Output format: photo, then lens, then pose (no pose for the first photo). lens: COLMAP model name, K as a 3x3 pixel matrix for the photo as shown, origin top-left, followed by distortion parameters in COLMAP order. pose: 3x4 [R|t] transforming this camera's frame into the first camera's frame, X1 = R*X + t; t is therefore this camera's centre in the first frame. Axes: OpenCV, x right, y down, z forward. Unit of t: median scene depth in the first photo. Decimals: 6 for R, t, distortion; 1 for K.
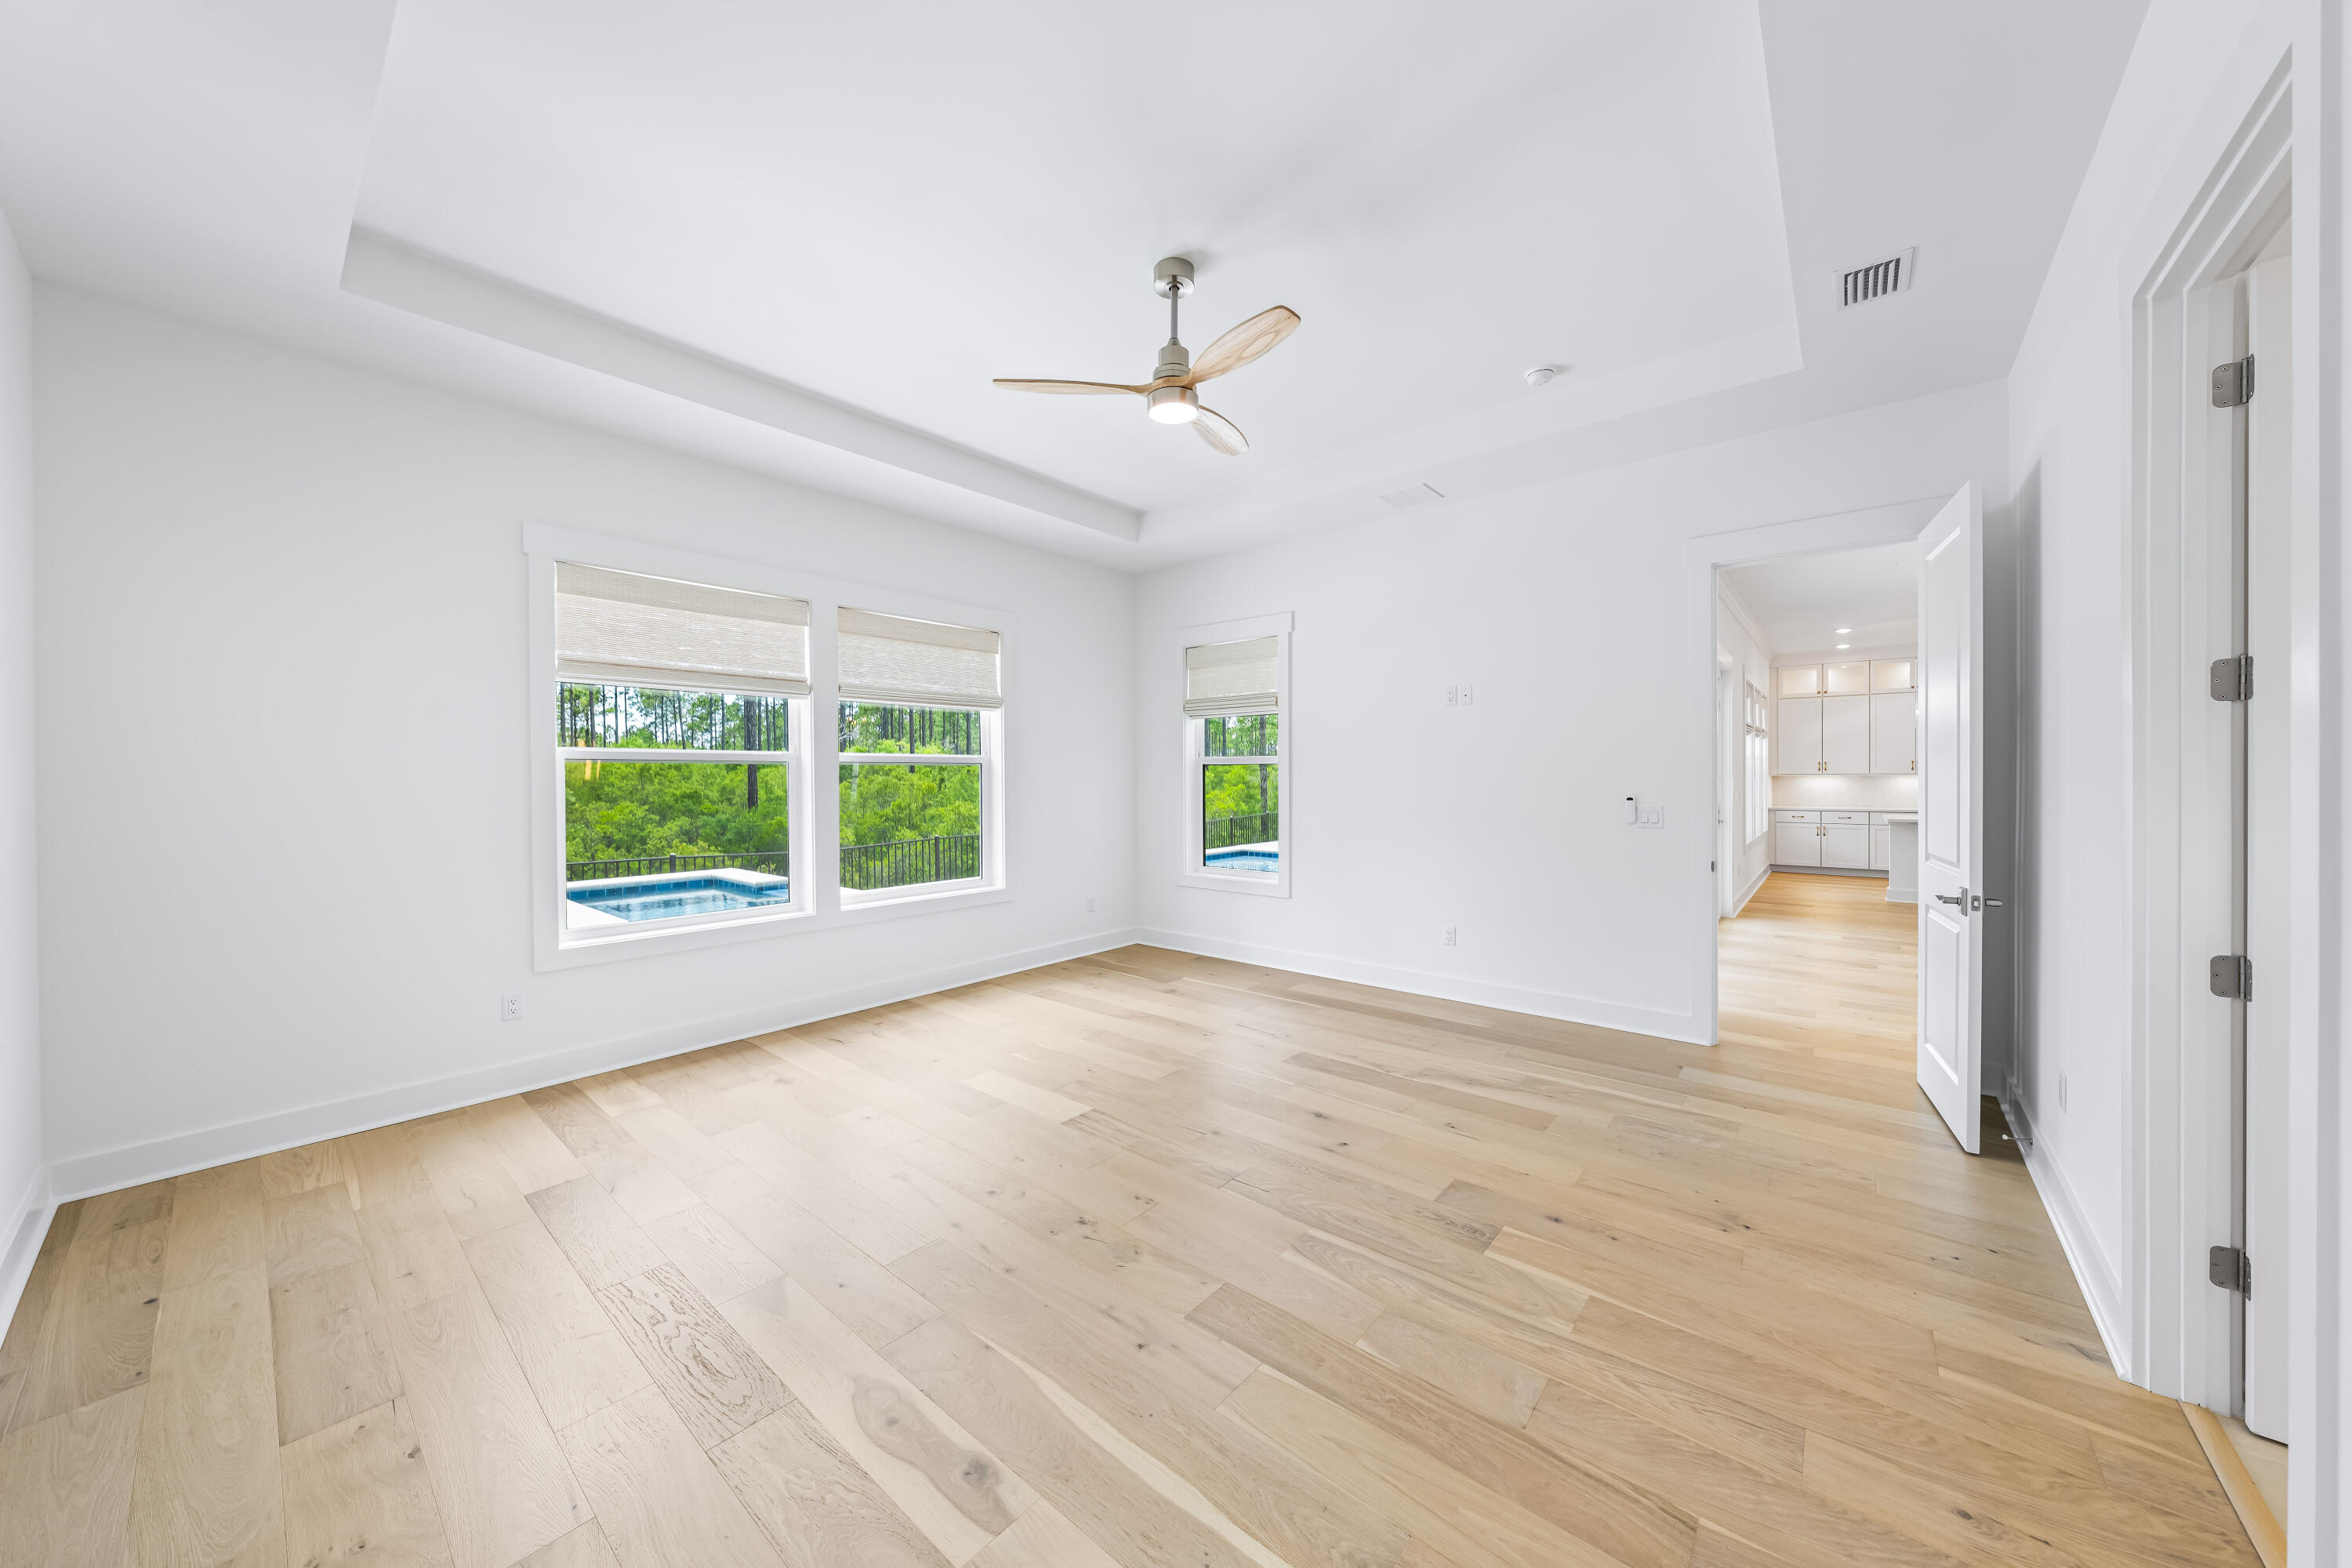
lens RADIAL K [[796.4, 0, 1186.1], [0, 796.4, 783.5], [0, 0, 1]] dist [-0.002092, 0.000307]
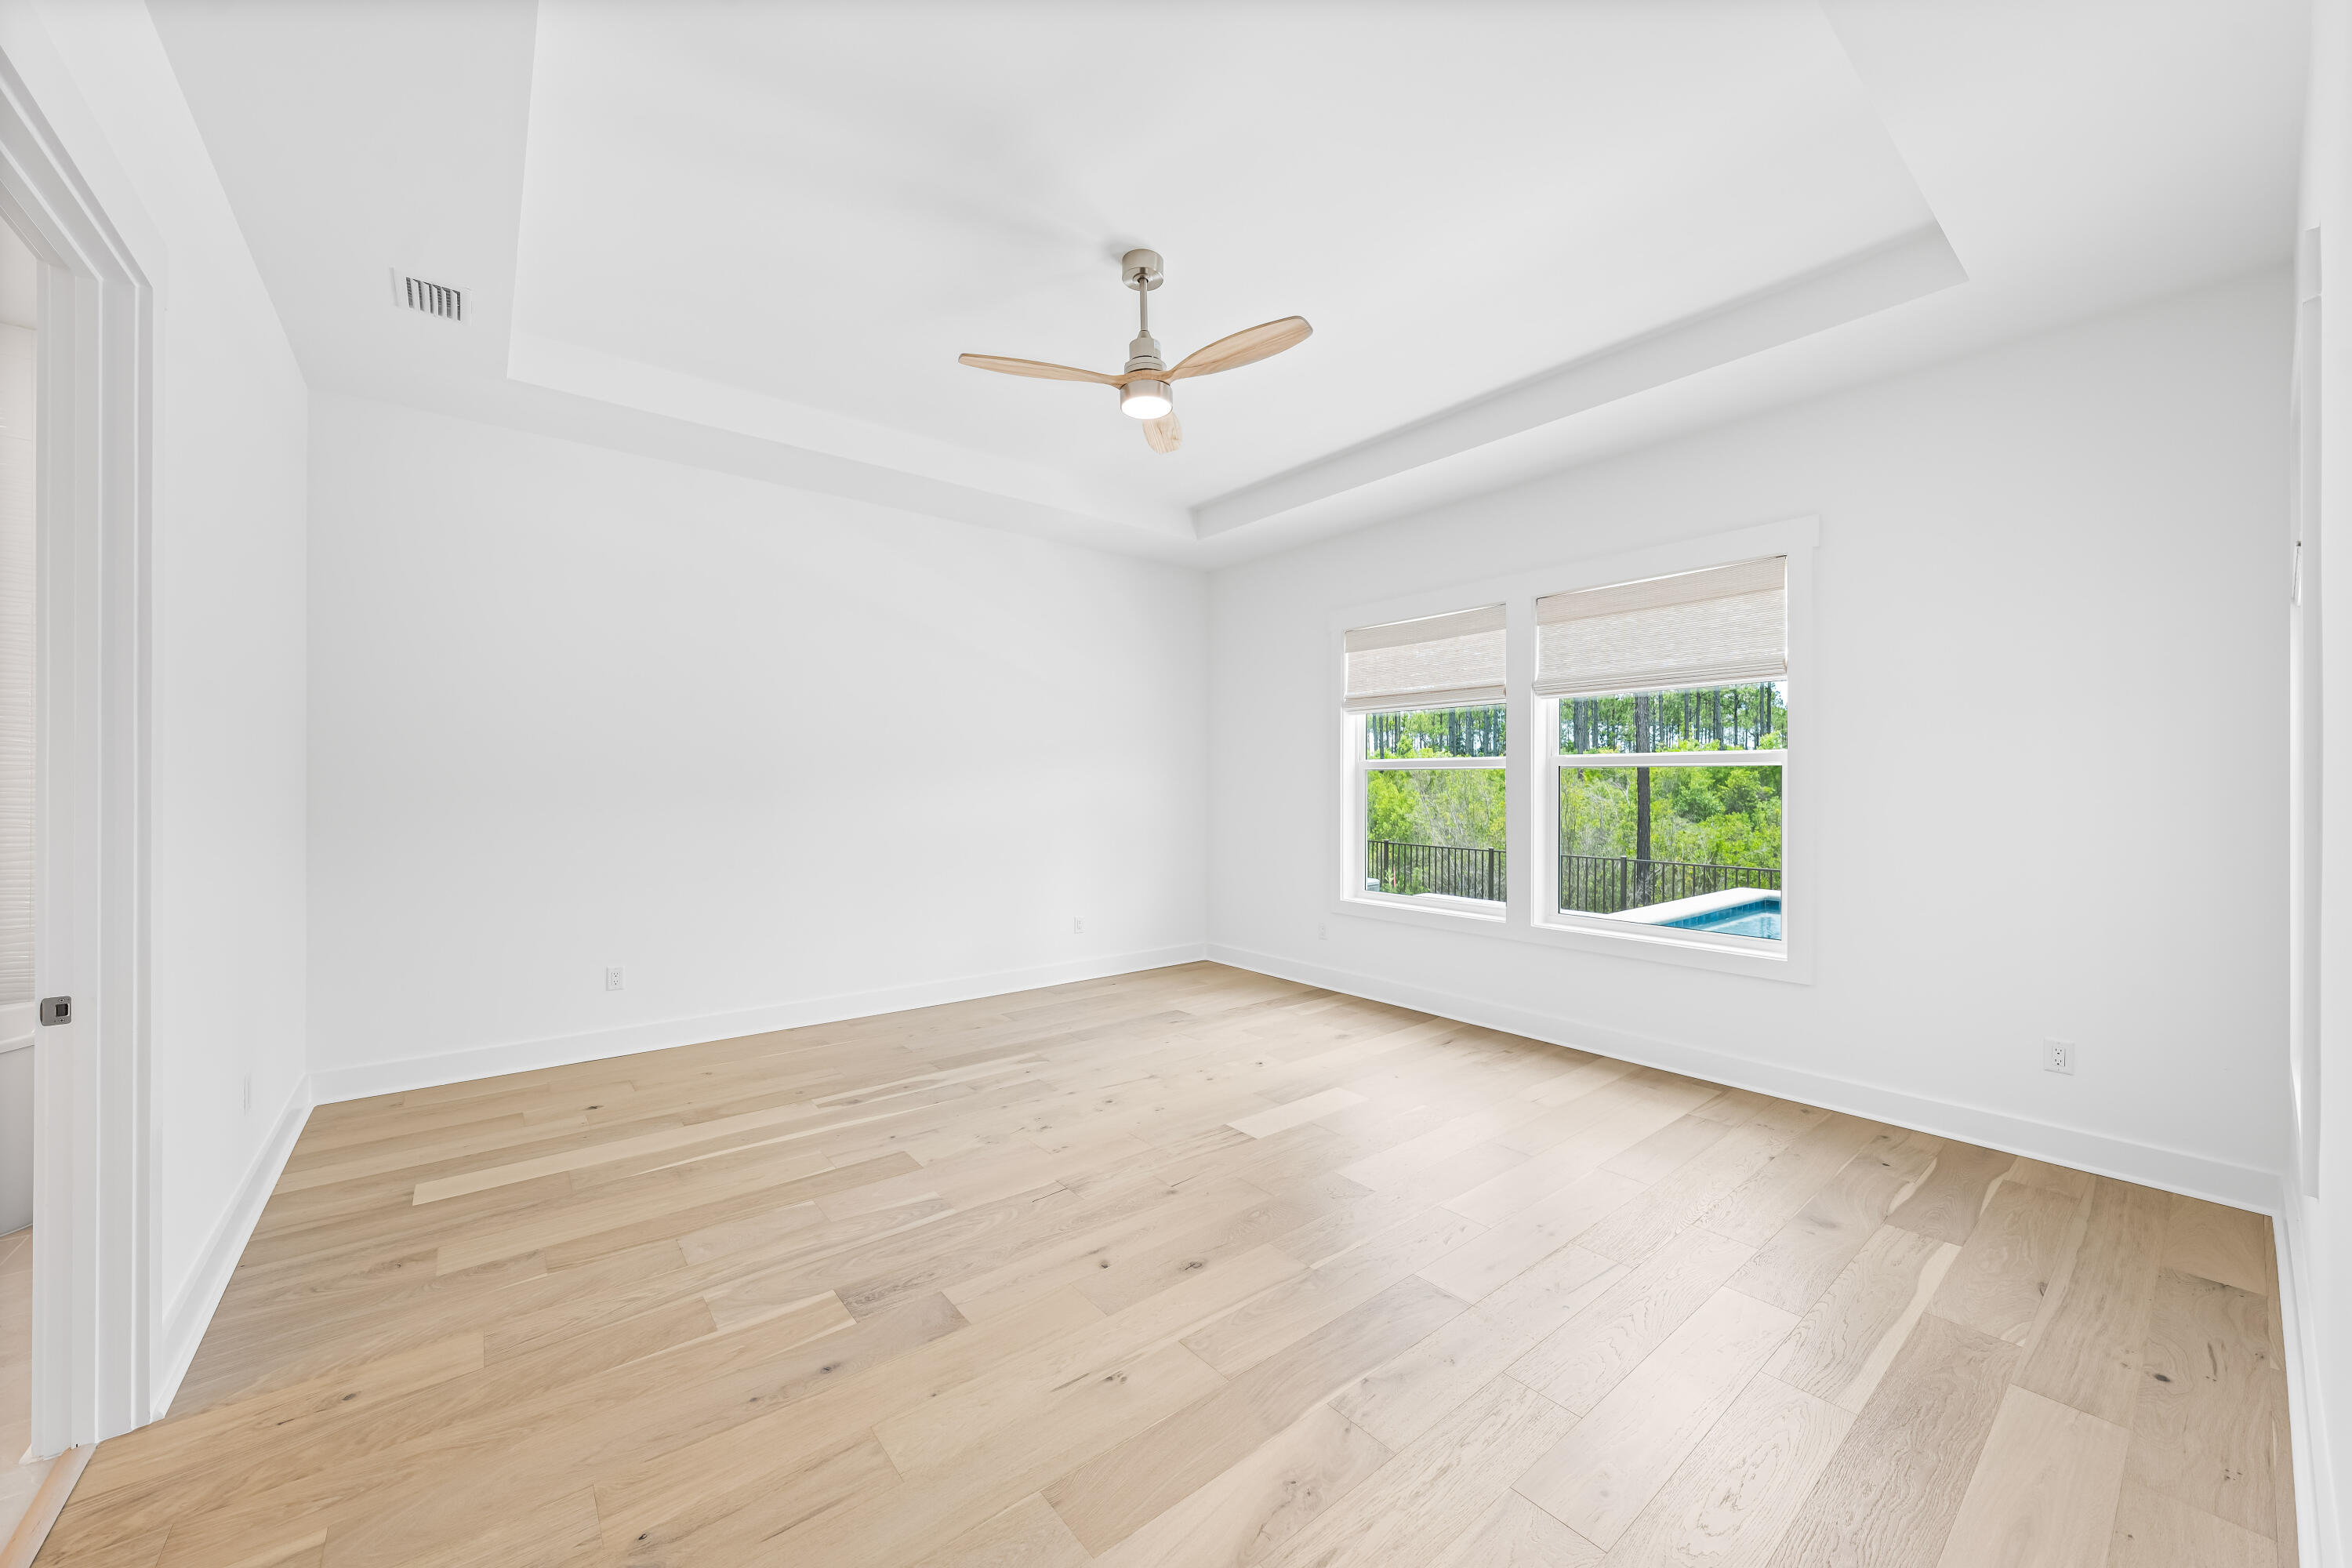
lens RADIAL K [[871.3, 0, 1171.4], [0, 871.3, 783.9], [0, 0, 1]] dist [0.000756, 0.000117]
pose [[-0.198785, 0.004456, -0.980033, 1.108981], [-0.009093, 0.999938, 0.006391, -0.014693], [0.980001, 0.010182, -0.198733, 1.355676]]
